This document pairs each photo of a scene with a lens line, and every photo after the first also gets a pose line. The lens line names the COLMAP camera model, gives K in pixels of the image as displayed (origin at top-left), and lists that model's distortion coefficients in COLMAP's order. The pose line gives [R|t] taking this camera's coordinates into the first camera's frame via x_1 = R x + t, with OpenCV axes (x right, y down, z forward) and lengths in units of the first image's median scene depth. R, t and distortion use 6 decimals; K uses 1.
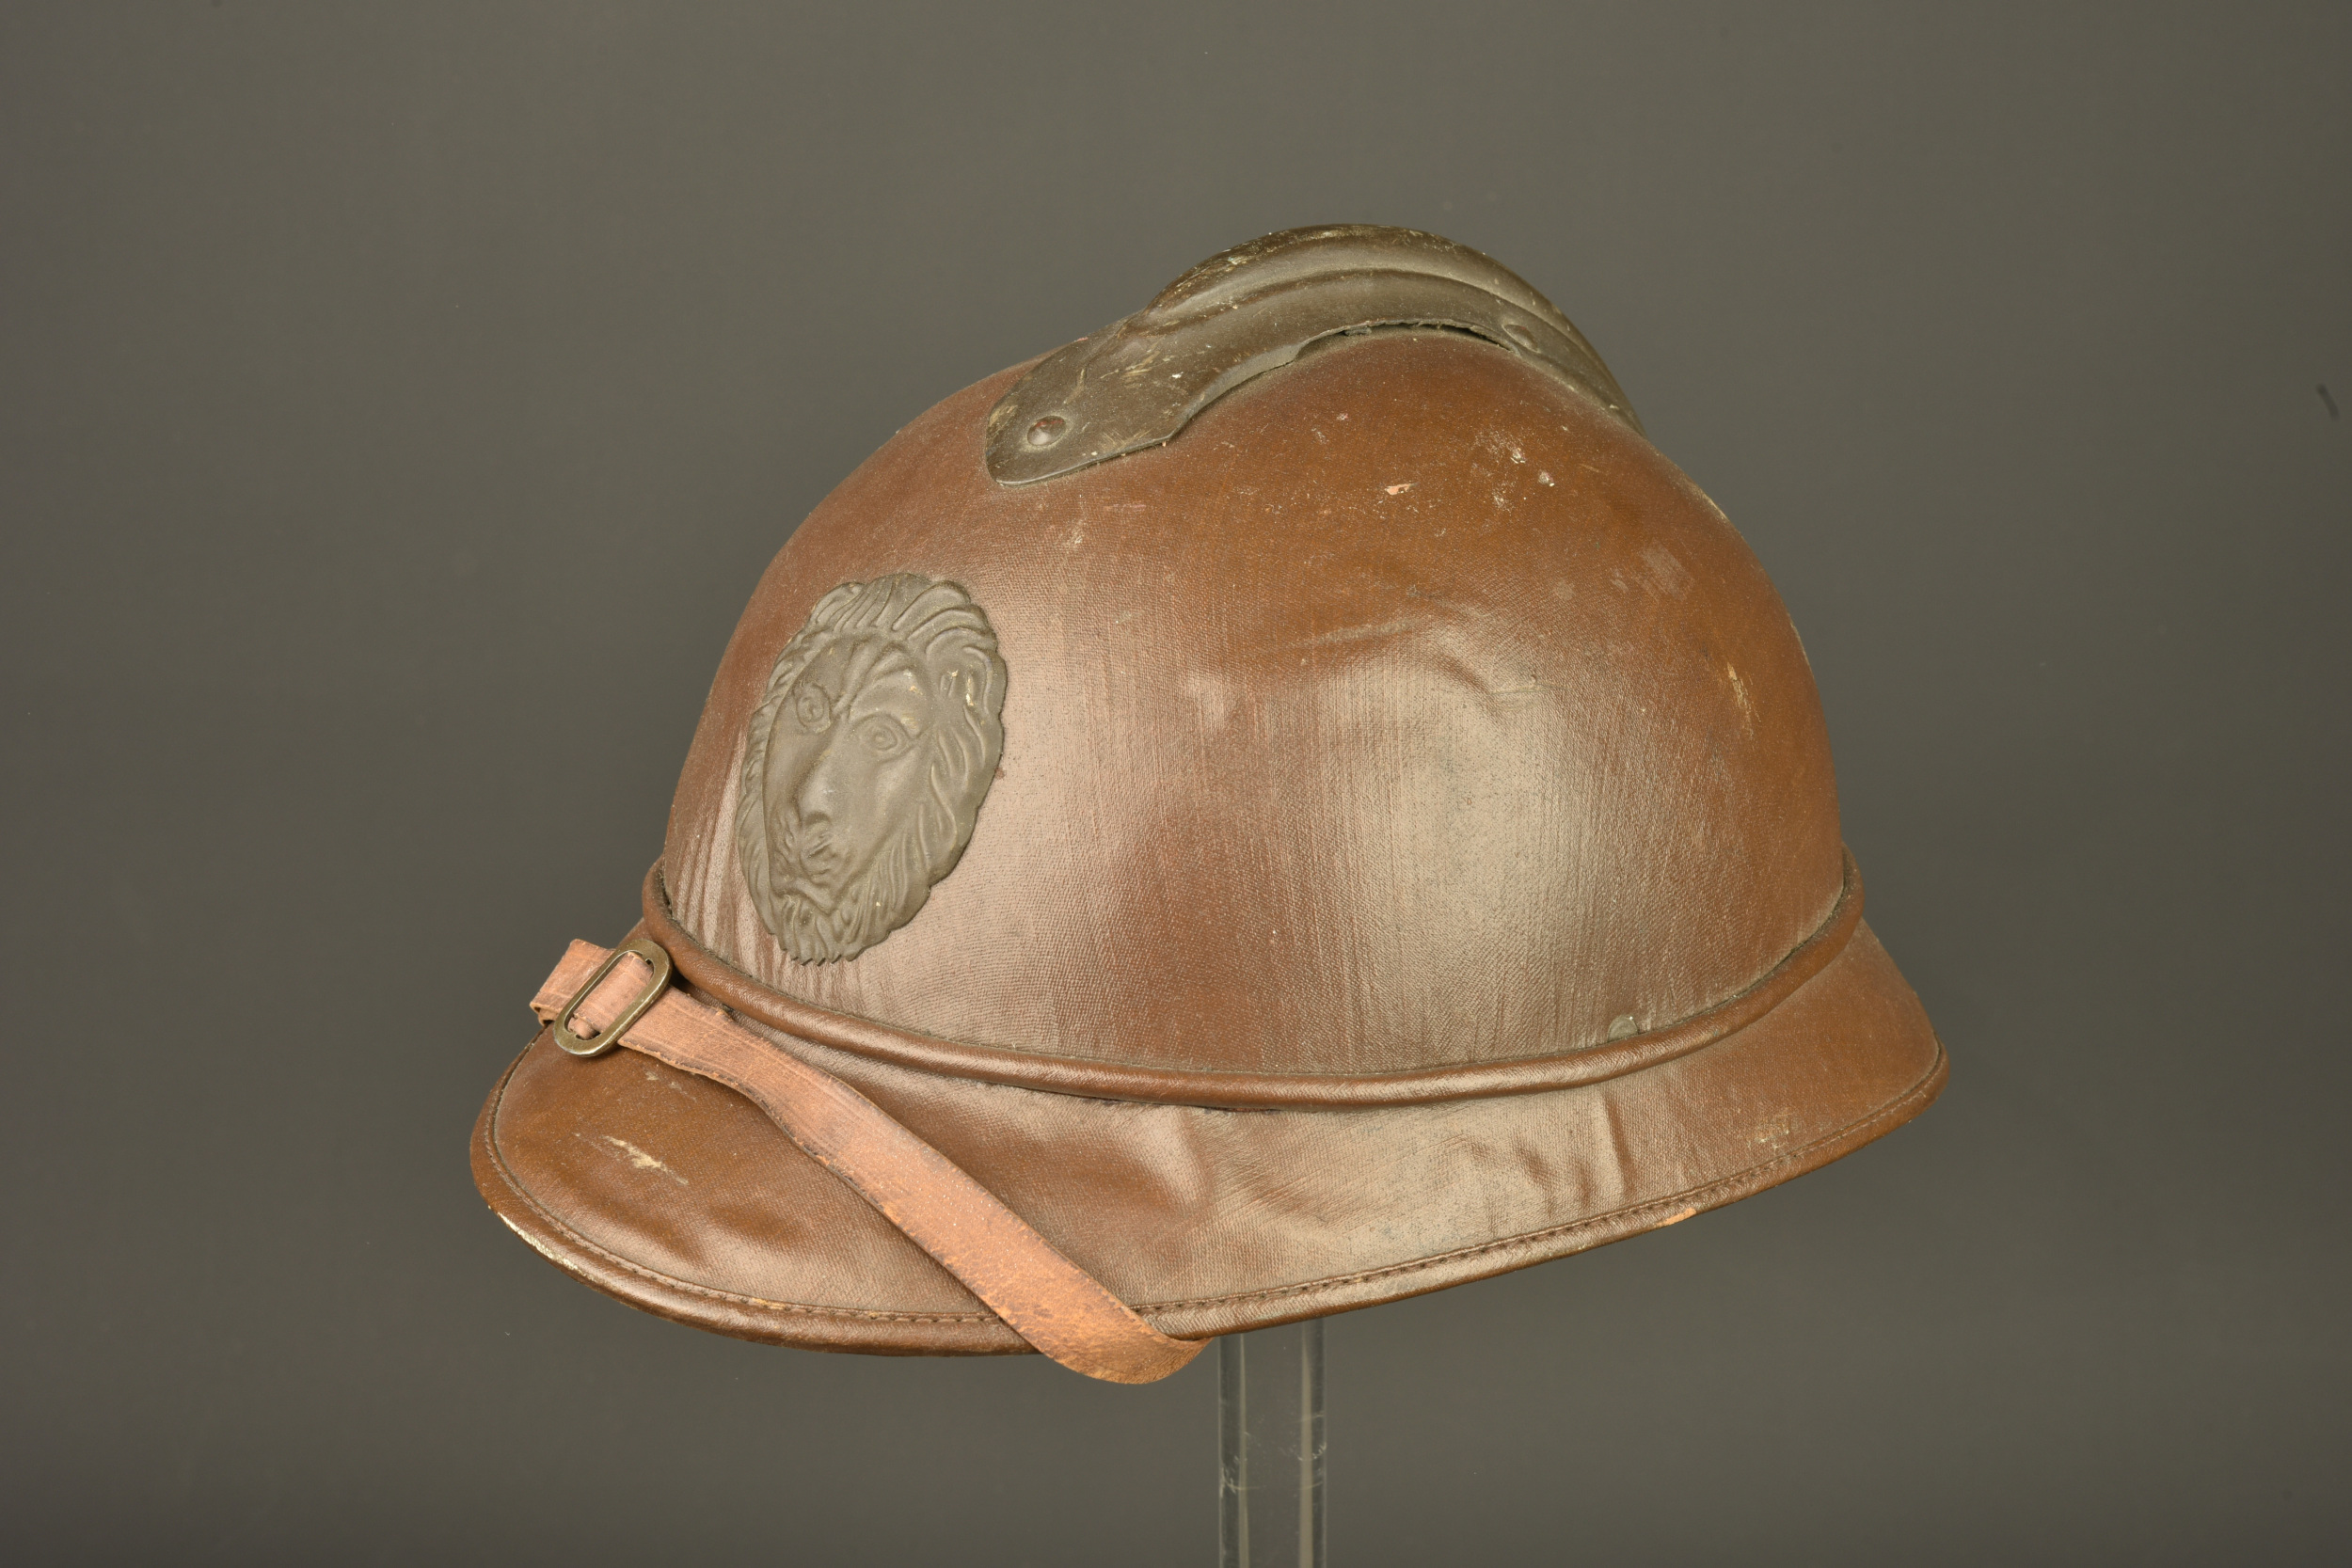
lens RADIAL K [[4003.3, 0, 1180.2], [0, 4003.3, 797.5], [0, 0, 1]] dist [-0.003639, 0.000000]
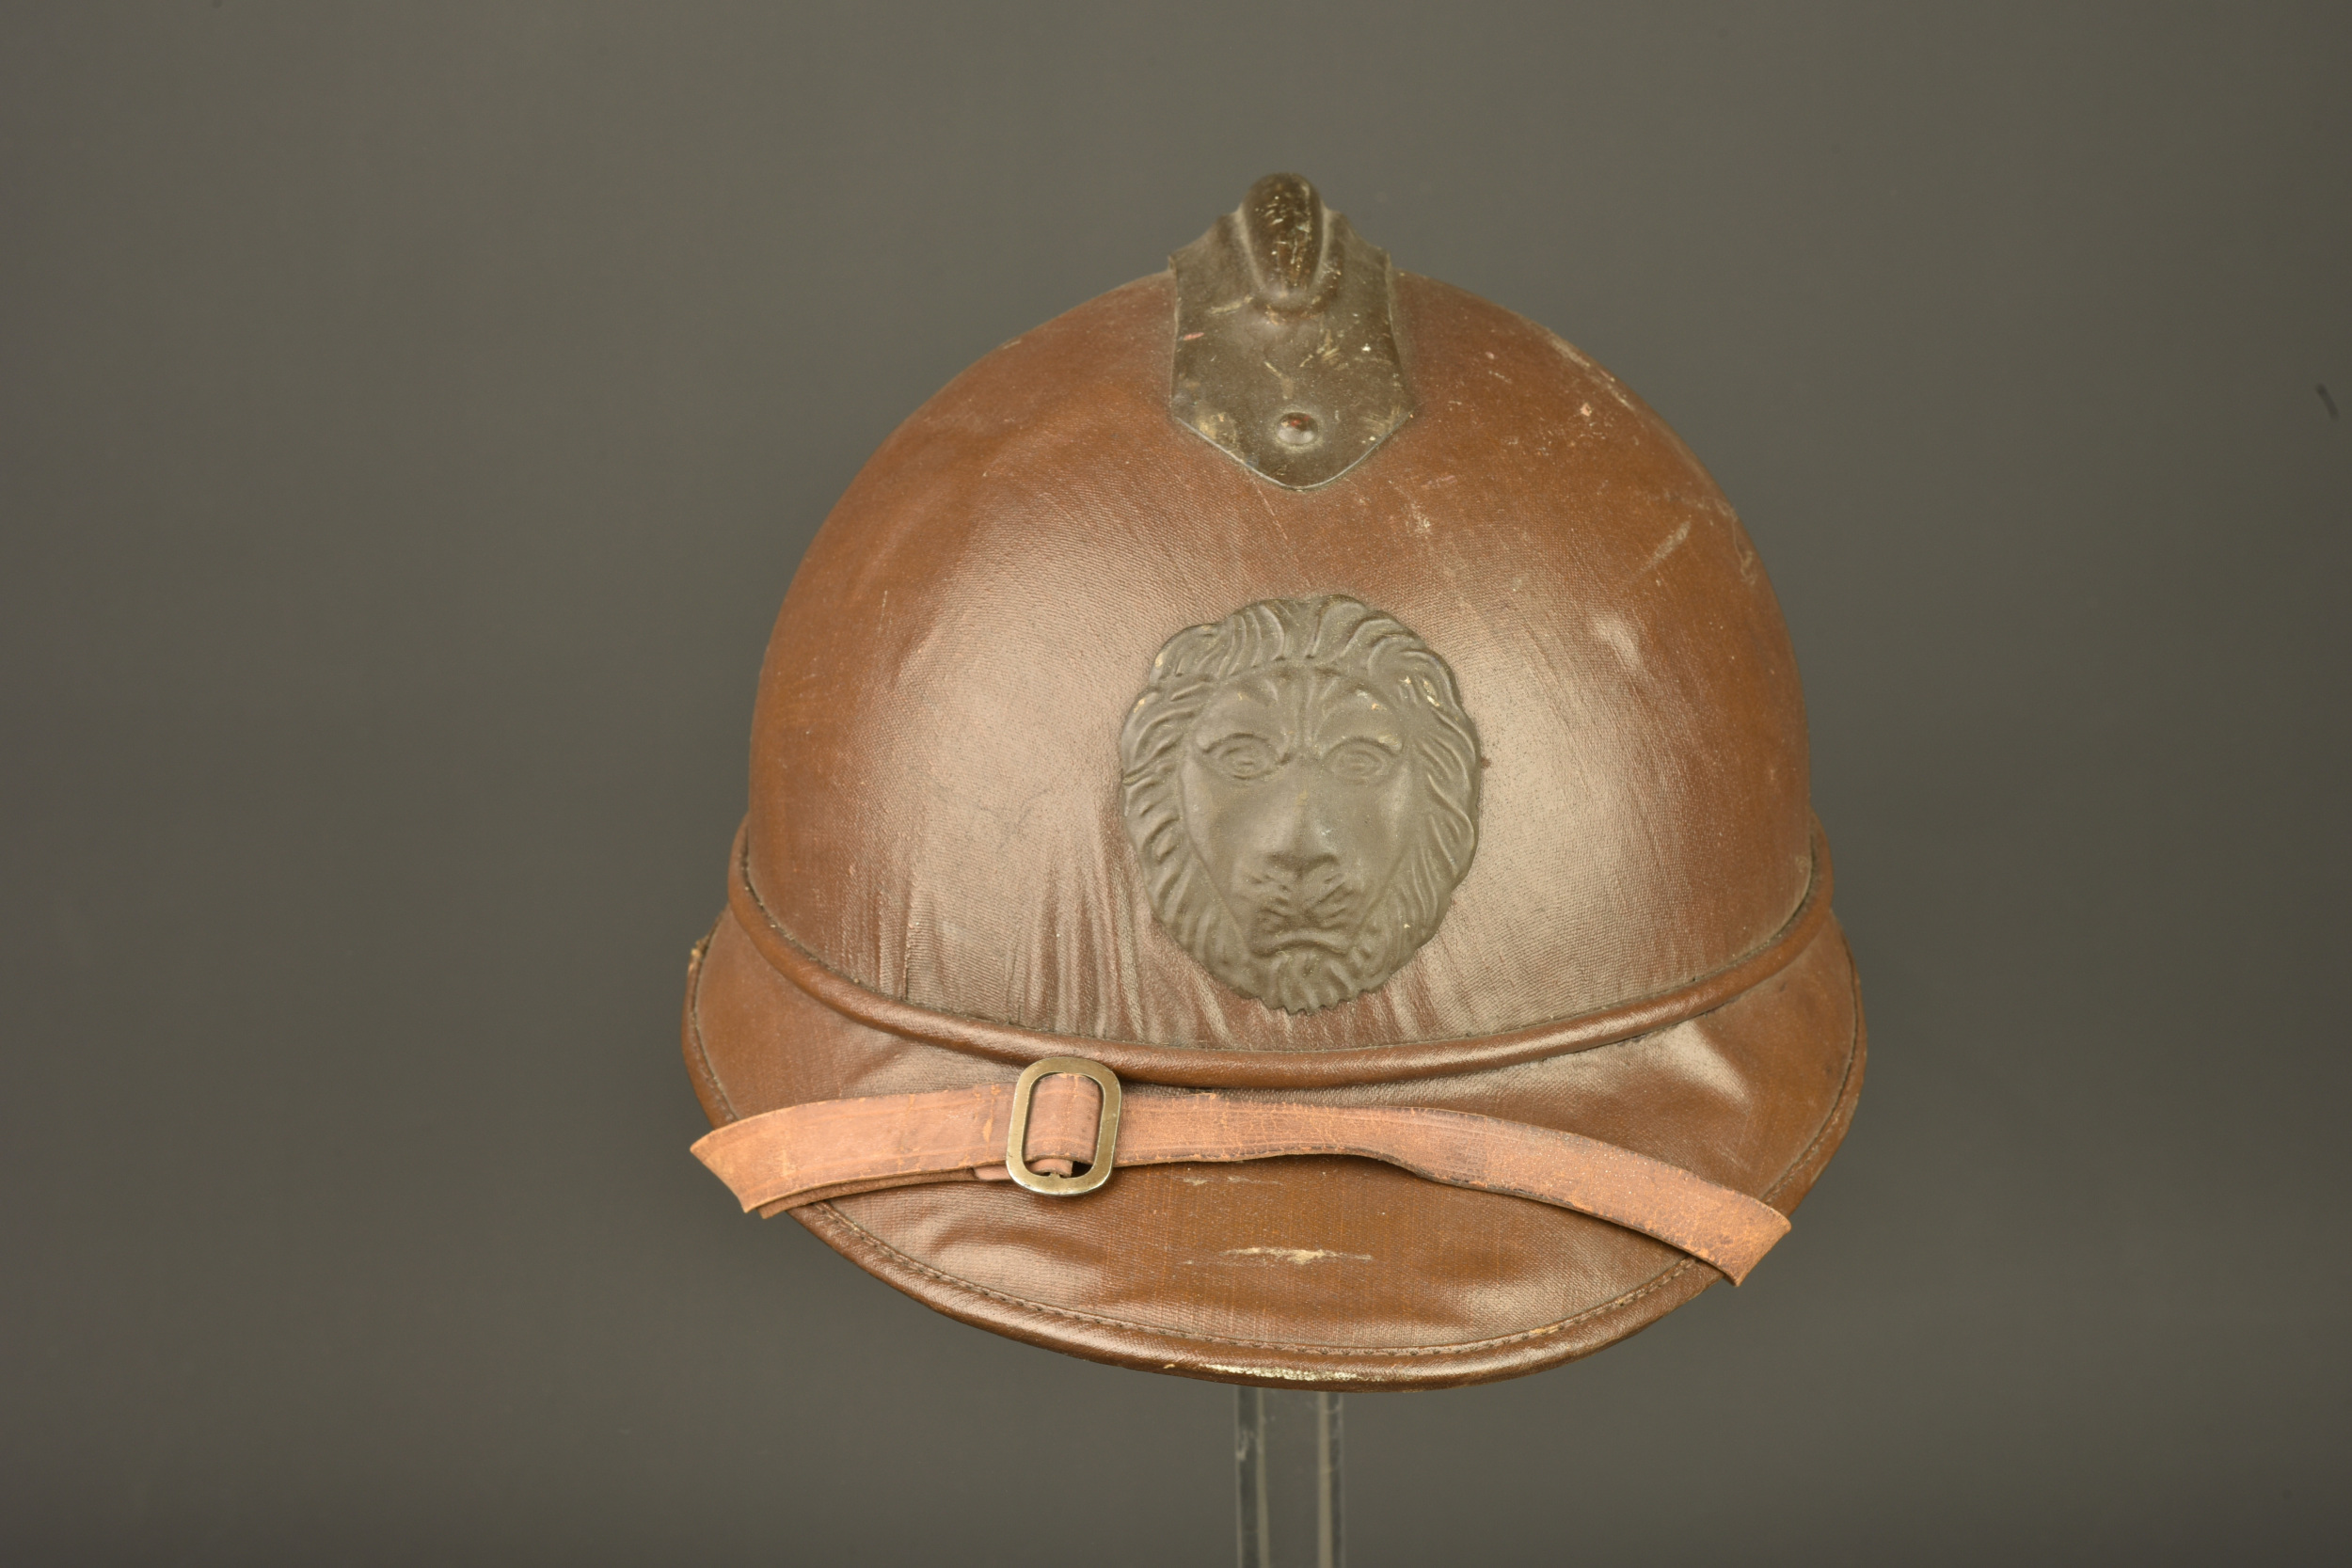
lens RADIAL K [[4003.3, 0, 1186.6], [0, 4003.3, 774.7], [0, 0, 1]] dist [-0.003639, 0.000000]
pose [[0.680083, -0.268628, 0.682148, -0.770693], [0.232961, 0.961412, 0.146346, -0.165217], [-0.695137, 0.059387, 0.716420, 0.326783]]
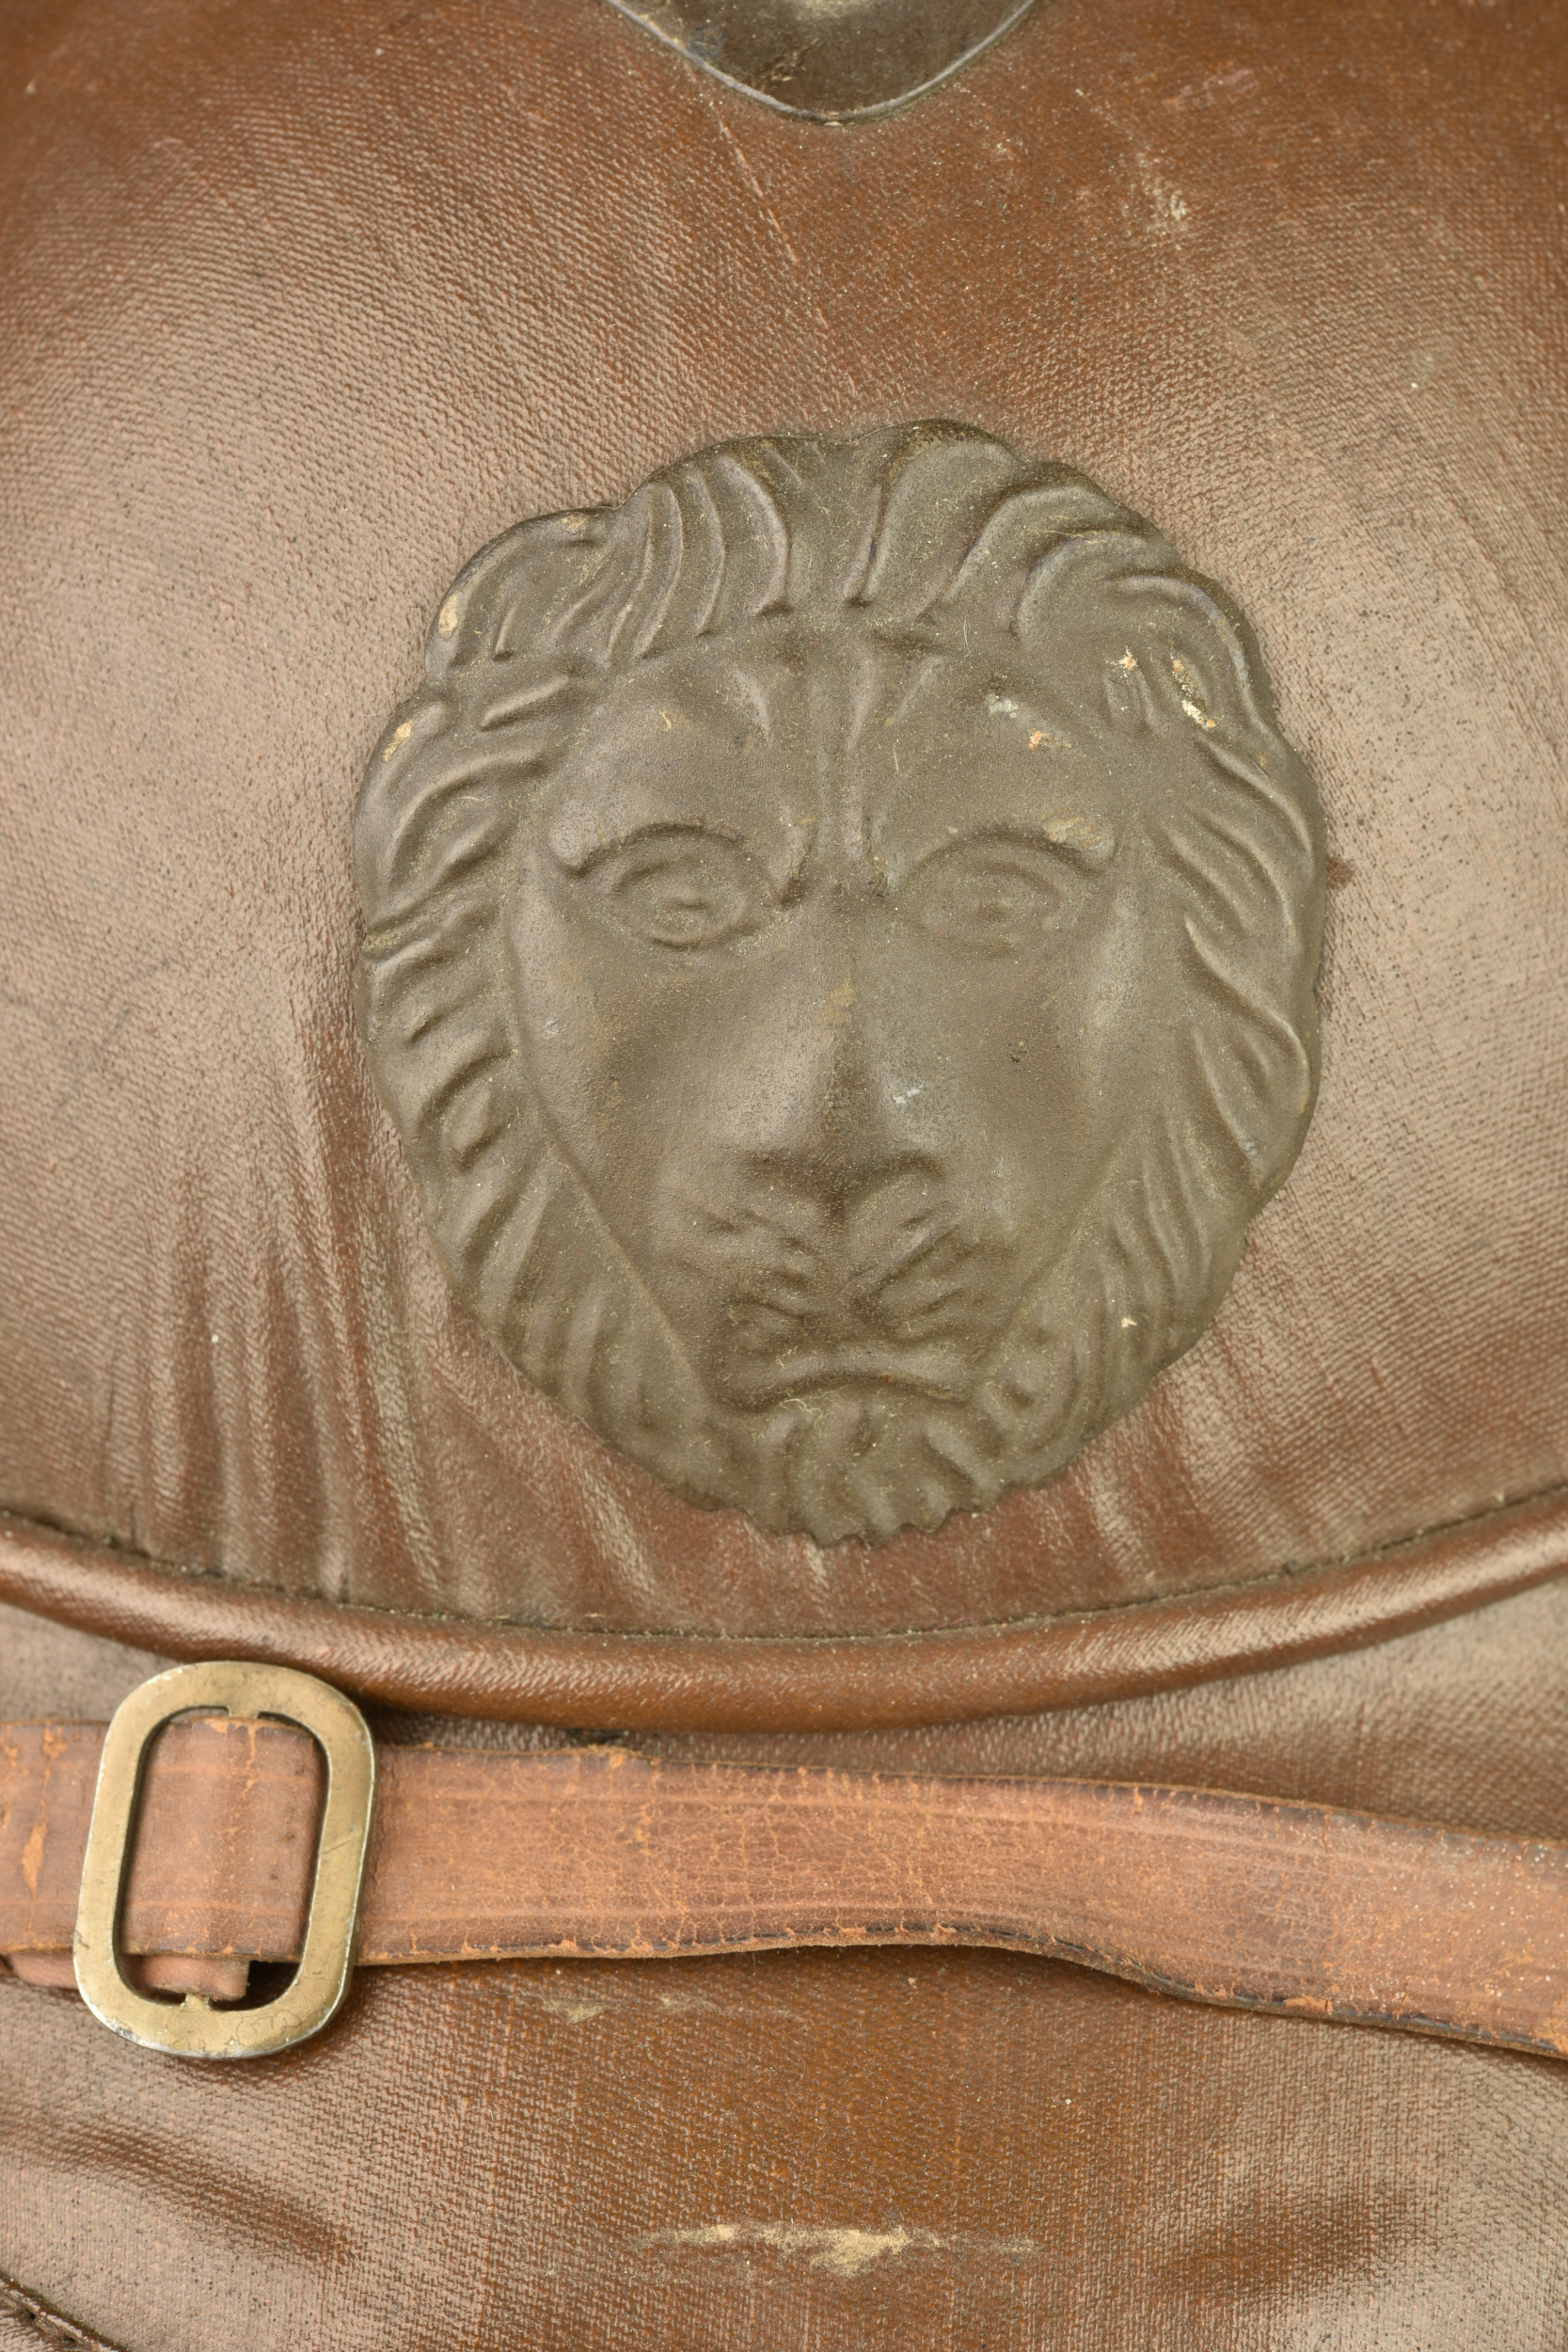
lens RADIAL K [[4209.0, 0, 778.9], [0, 4209.0, 1183.5], [0, 0, 1]] dist [-0.023323, 0.000000]
pose [[0.692704, -0.409958, 0.593377, -0.320774], [0.255689, 0.908891, 0.329454, -0.120313], [-0.674377, -0.076494, 0.734414, 0.733476]]
